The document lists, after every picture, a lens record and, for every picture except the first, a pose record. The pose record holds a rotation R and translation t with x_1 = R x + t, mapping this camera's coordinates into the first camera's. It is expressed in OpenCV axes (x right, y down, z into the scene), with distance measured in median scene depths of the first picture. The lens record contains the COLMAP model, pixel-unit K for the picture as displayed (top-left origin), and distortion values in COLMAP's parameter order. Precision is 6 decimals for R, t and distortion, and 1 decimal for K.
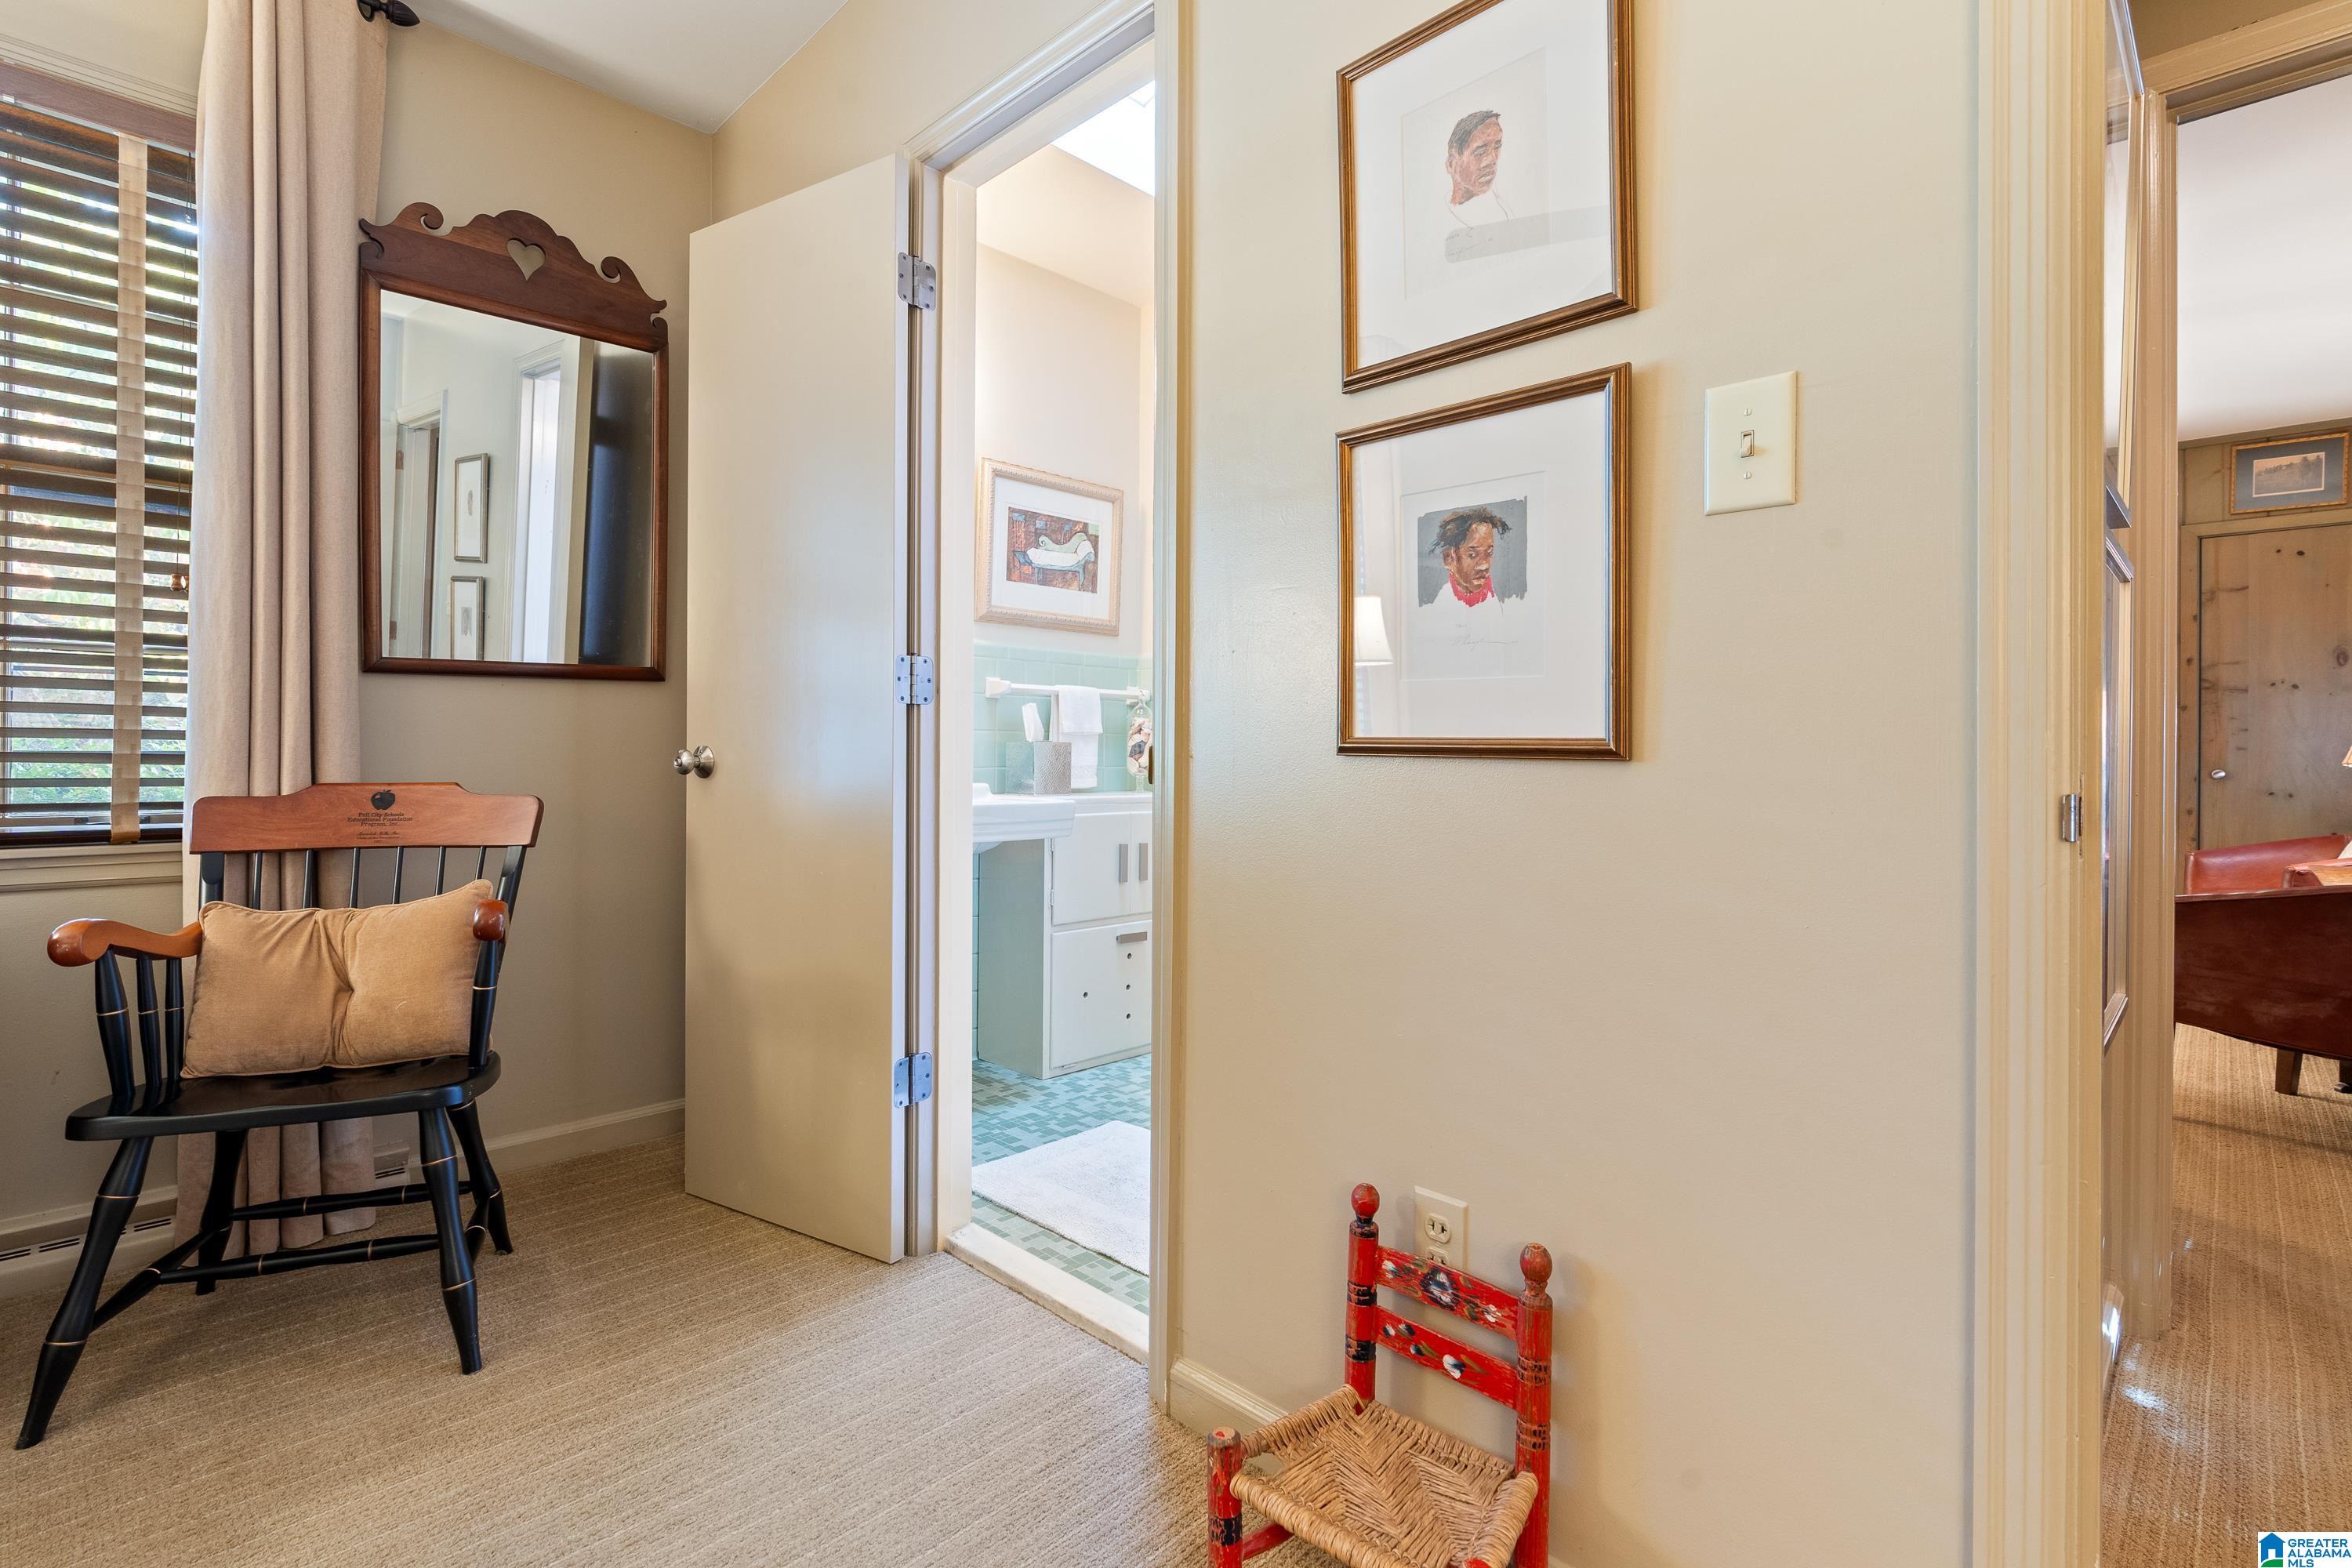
lens RADIAL K [[1076.0, 0, 1169.8], [0, 1076.0, 759.7], [0, 0, 1]] dist [0.000975, 0.000026]
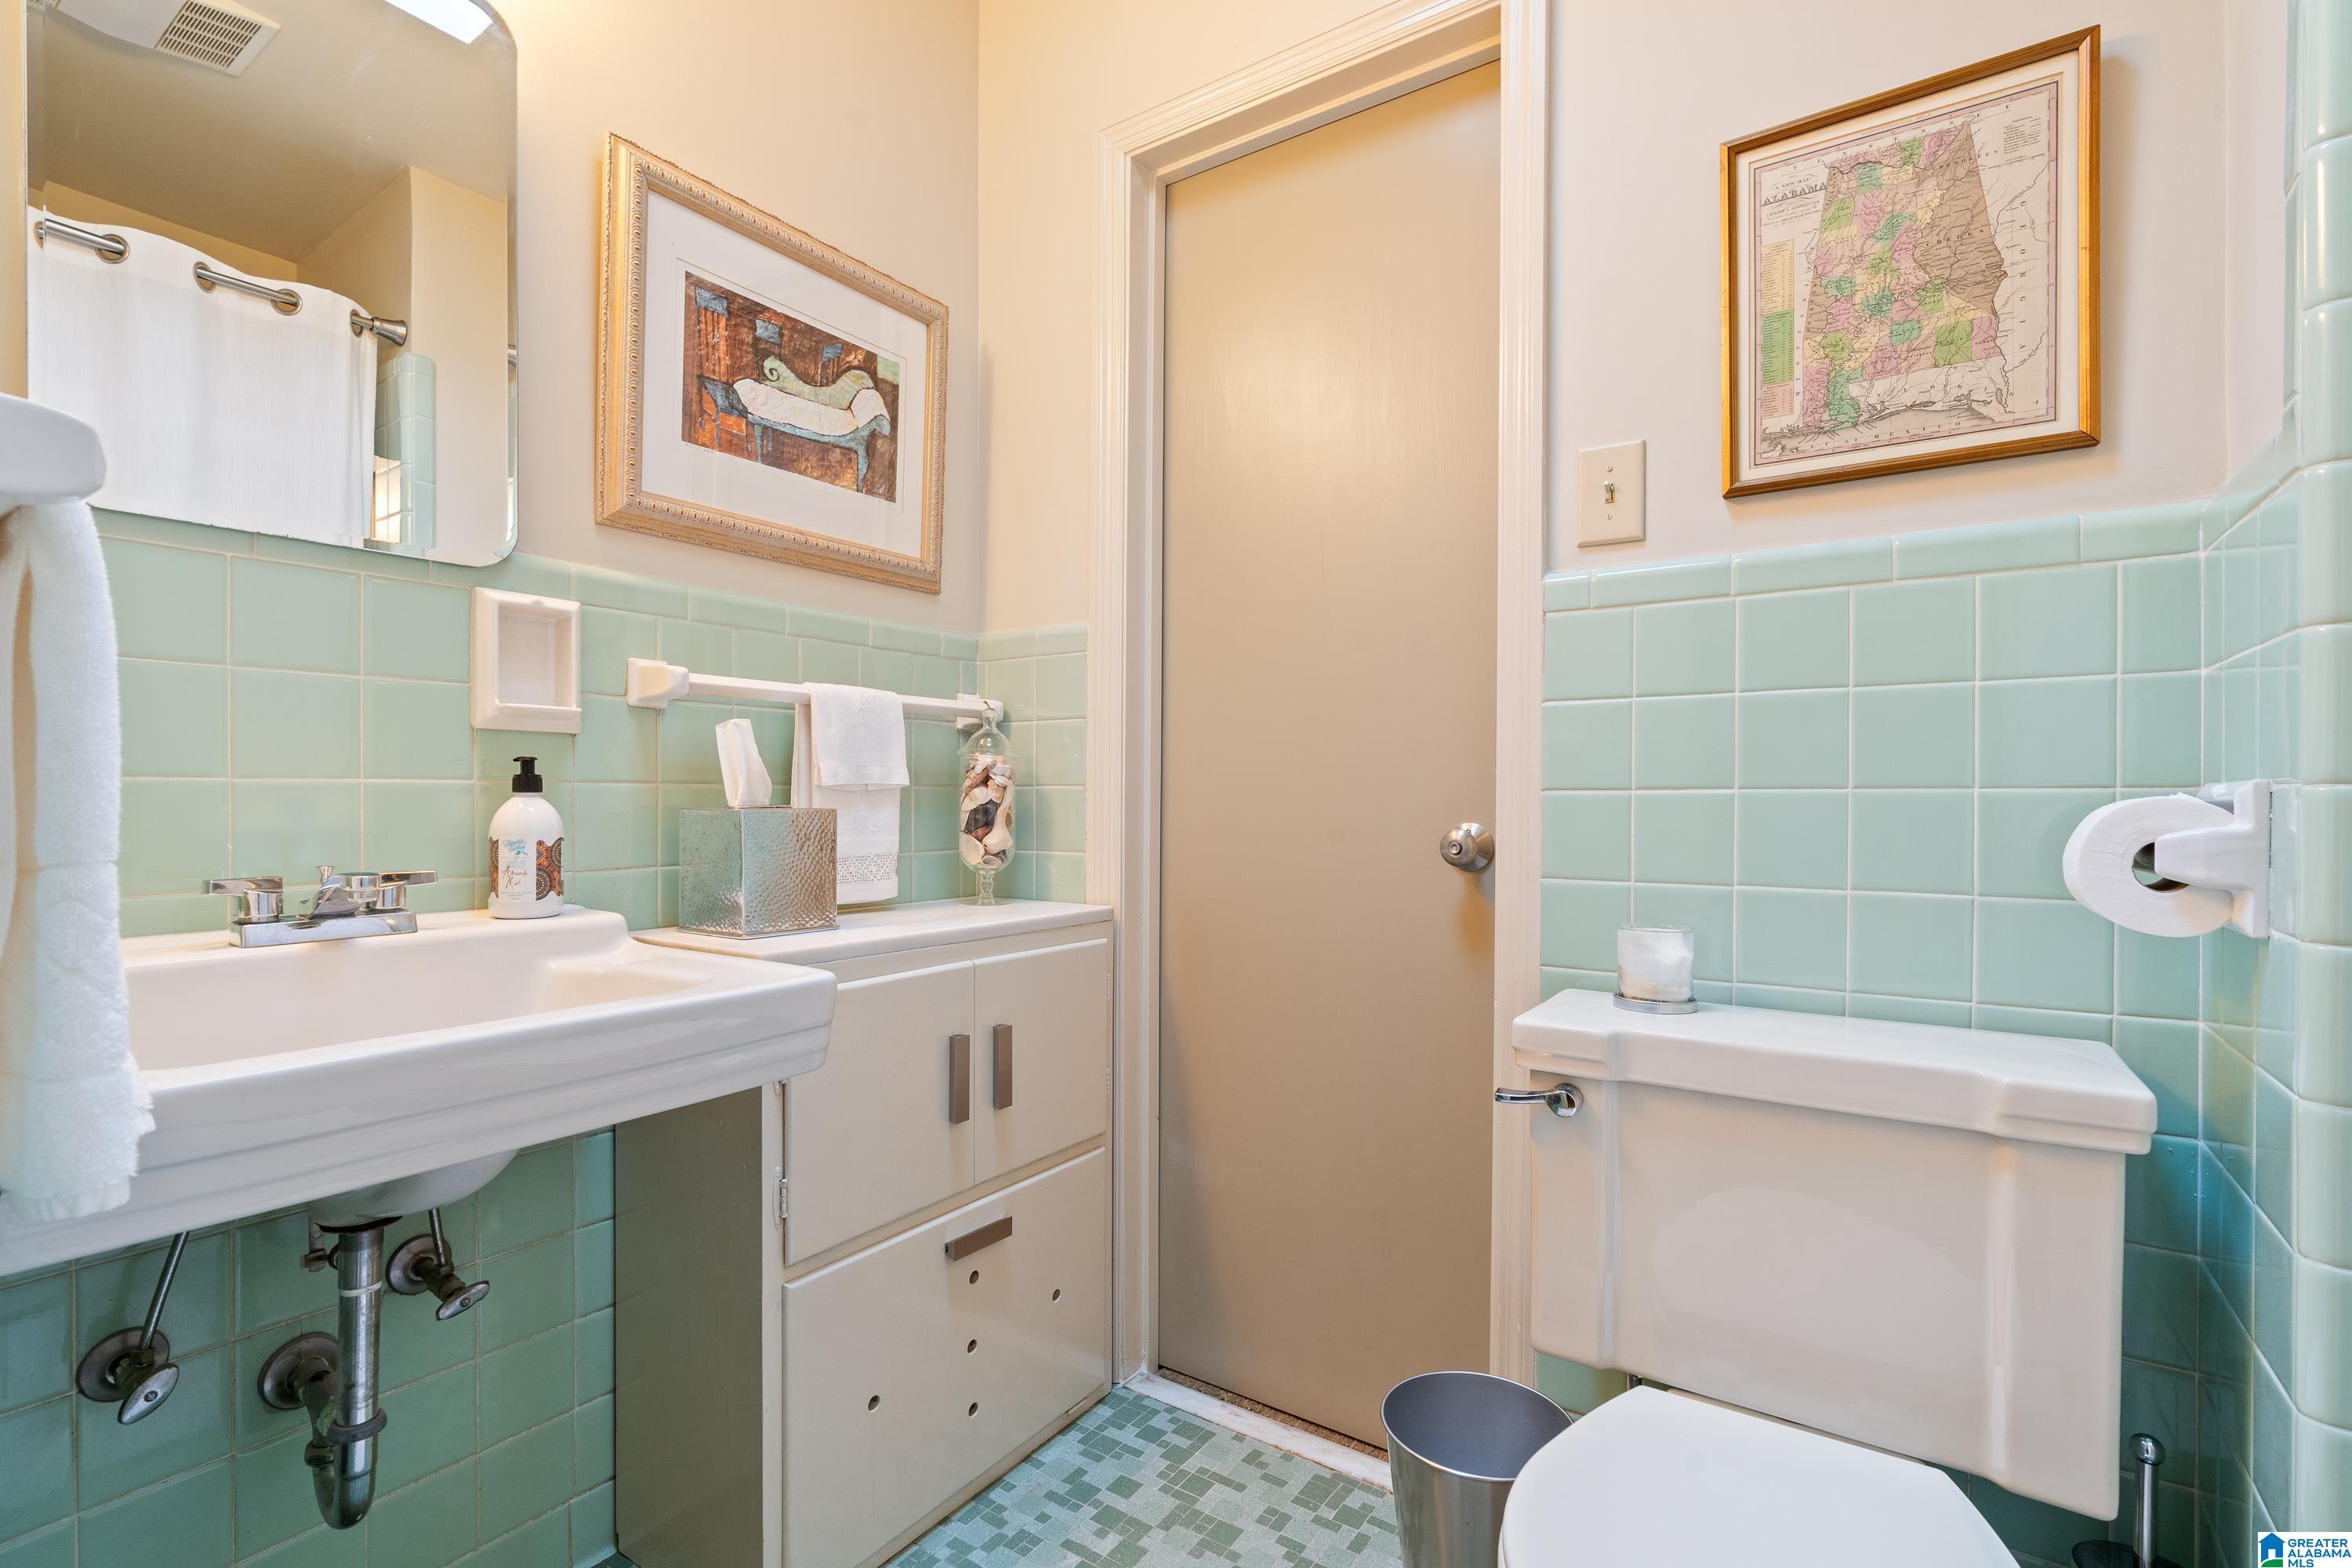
lens RADIAL K [[1076.0, 0, 1179.1], [0, 1076.0, 799.6], [0, 0, 1]] dist [0.000975, 0.000026]
pose [[0.982913, -0.006053, 0.183972, -0.033575], [0.006425, 0.999978, -0.001427, -0.017682], [-0.183959, 0.002584, 0.982931, 0.522325]]
